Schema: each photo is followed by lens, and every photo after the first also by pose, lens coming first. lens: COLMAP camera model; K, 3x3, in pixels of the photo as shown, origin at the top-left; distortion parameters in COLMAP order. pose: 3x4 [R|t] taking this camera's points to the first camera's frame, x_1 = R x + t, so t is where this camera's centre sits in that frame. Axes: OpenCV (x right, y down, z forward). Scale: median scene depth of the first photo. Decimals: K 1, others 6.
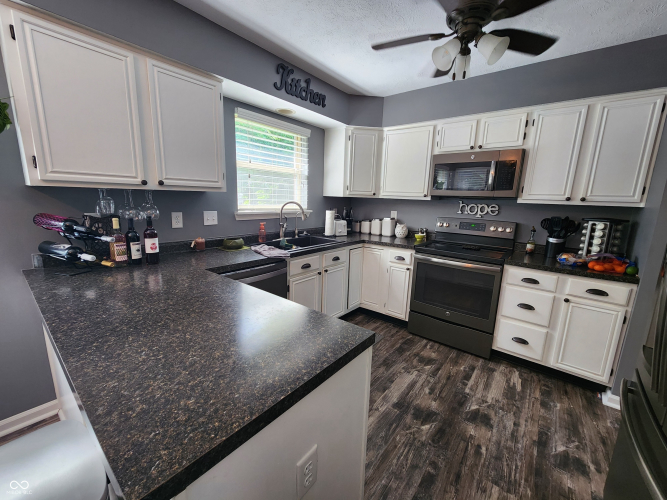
lens RADIAL K [[272.6, 0, 334.2], [0, 272.6, 250.4], [0, 0, 1]] dist [-0.004034, -0.000828]
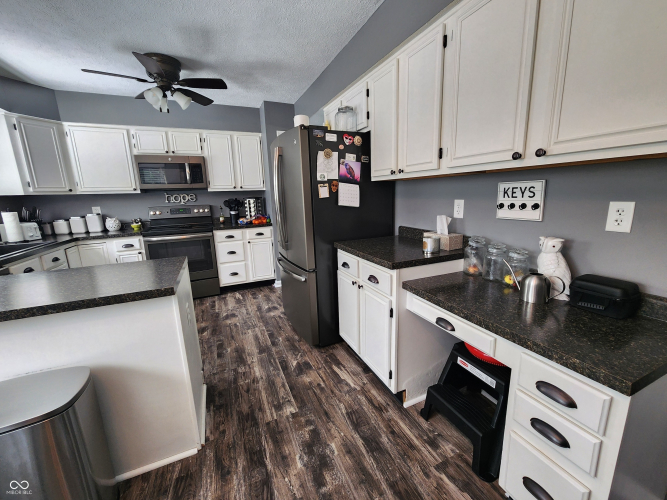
lens RADIAL K [[272.6, 0, 334.0], [0, 272.6, 248.4], [0, 0, 1]] dist [-0.004034, -0.000828]
pose [[0.464747, -0.221082, 0.857399, -0.385123], [0.211894, 0.967960, 0.134735, 0.080316], [-0.859716, 0.119060, 0.496703, -0.335604]]
